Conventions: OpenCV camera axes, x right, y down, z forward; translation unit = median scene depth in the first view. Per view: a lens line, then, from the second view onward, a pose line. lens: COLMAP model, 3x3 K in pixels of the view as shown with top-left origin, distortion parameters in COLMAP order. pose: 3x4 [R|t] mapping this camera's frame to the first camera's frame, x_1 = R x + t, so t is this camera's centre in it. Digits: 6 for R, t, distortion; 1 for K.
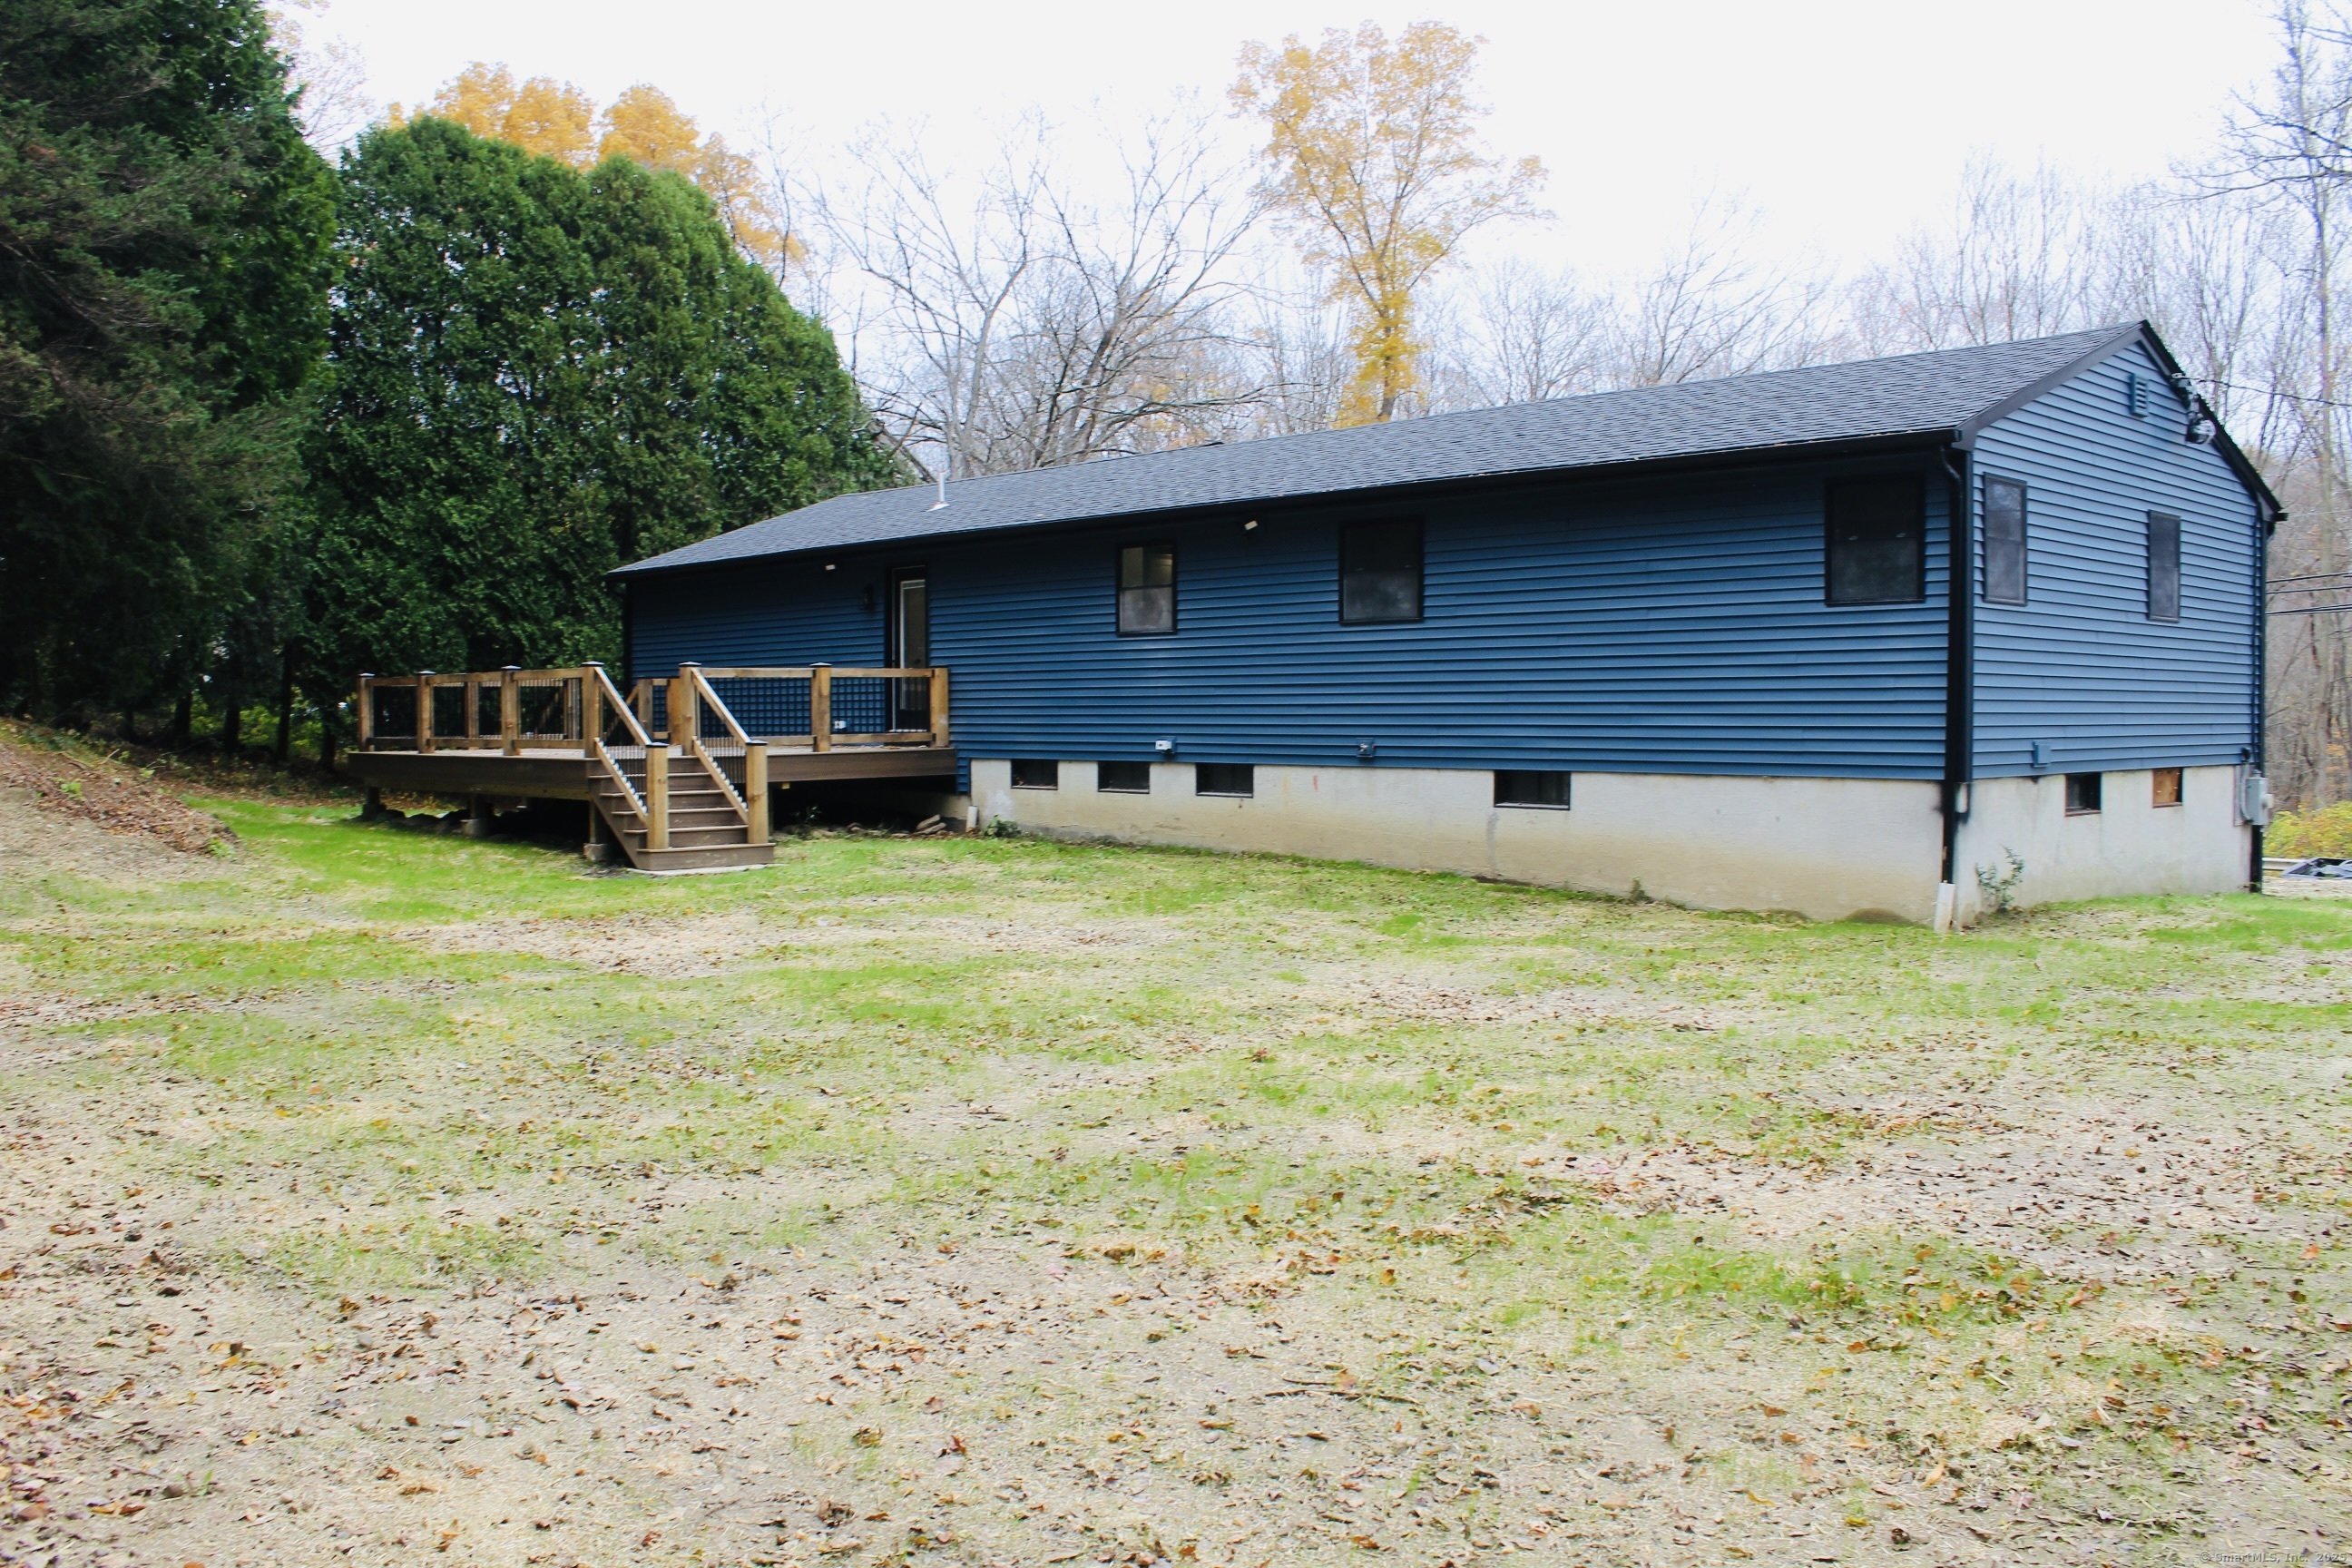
lens RADIAL K [[2009.3, 0, 1176.0], [0, 2009.3, 784.0], [0, 0, 1]] dist [-0.136706, -0.001933]
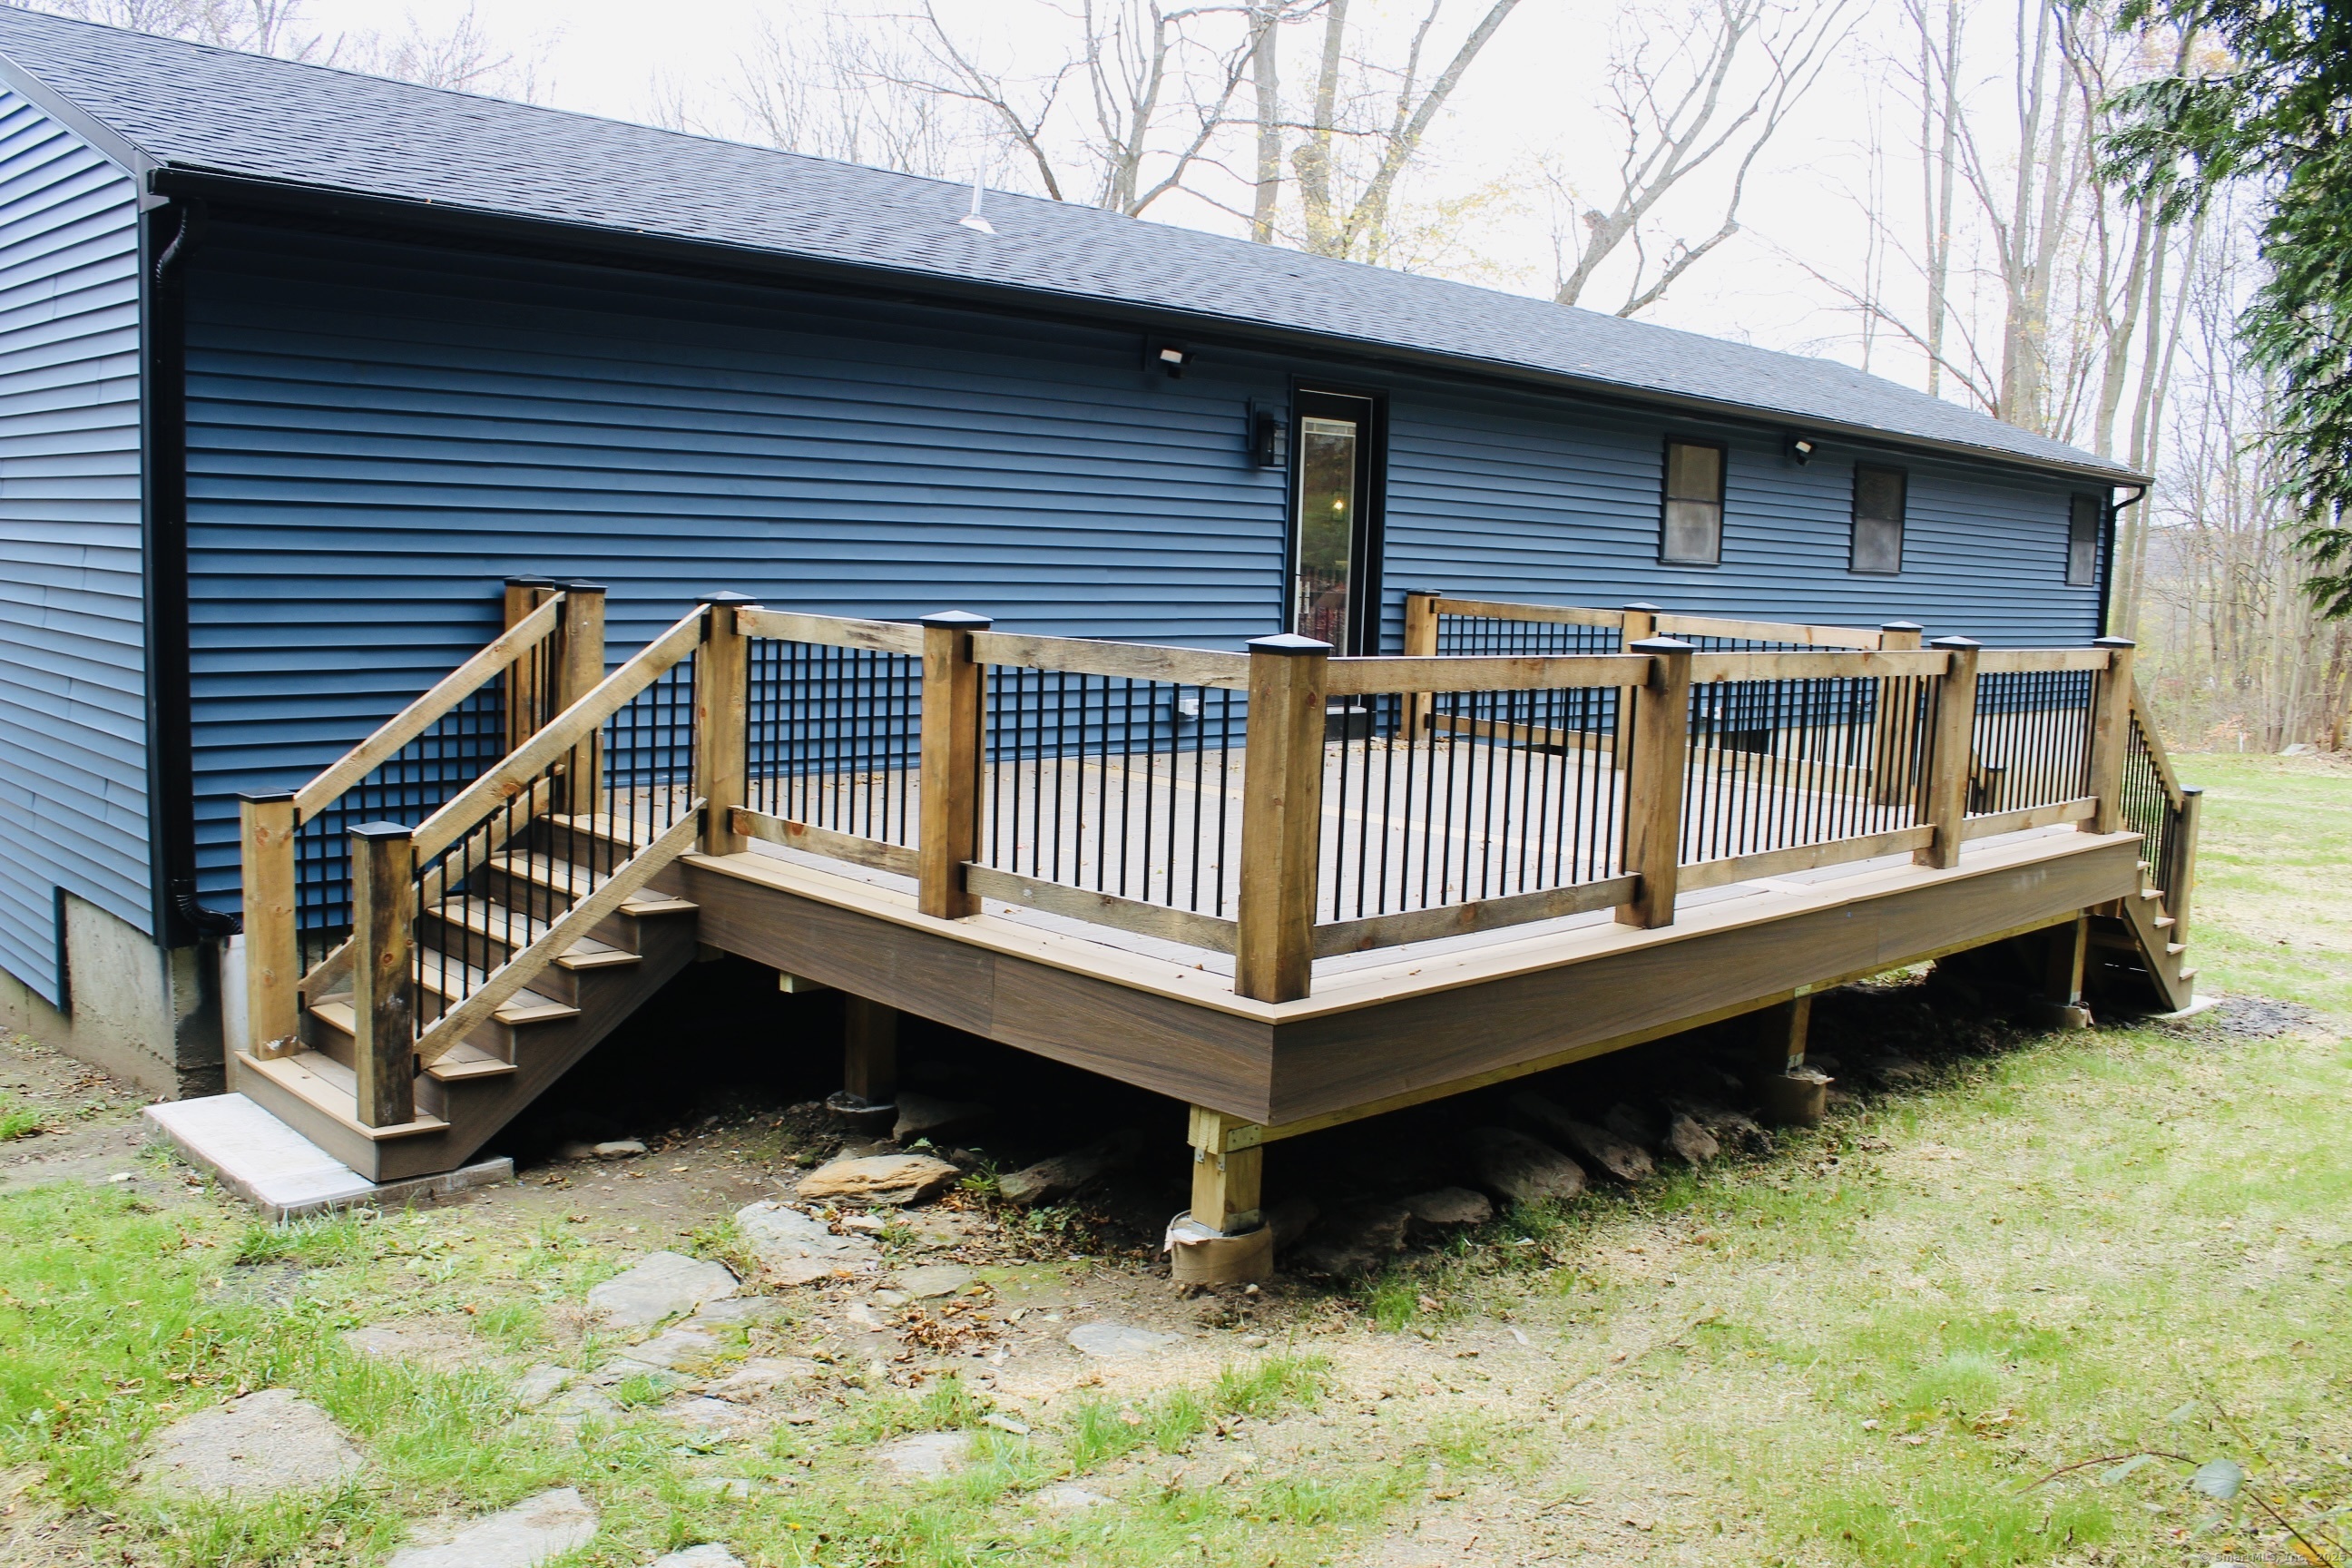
lens RADIAL K [[2009.3, 0, 1176.0], [0, 2009.3, 784.0], [0, 0, 1]] dist [-0.136706, -0.001933]
pose [[-0.015754, -0.114950, 0.993246, -0.728566], [-0.003757, 0.993369, 0.114905, -0.077482], [-0.999869, -0.001922, -0.016082, 1.186598]]
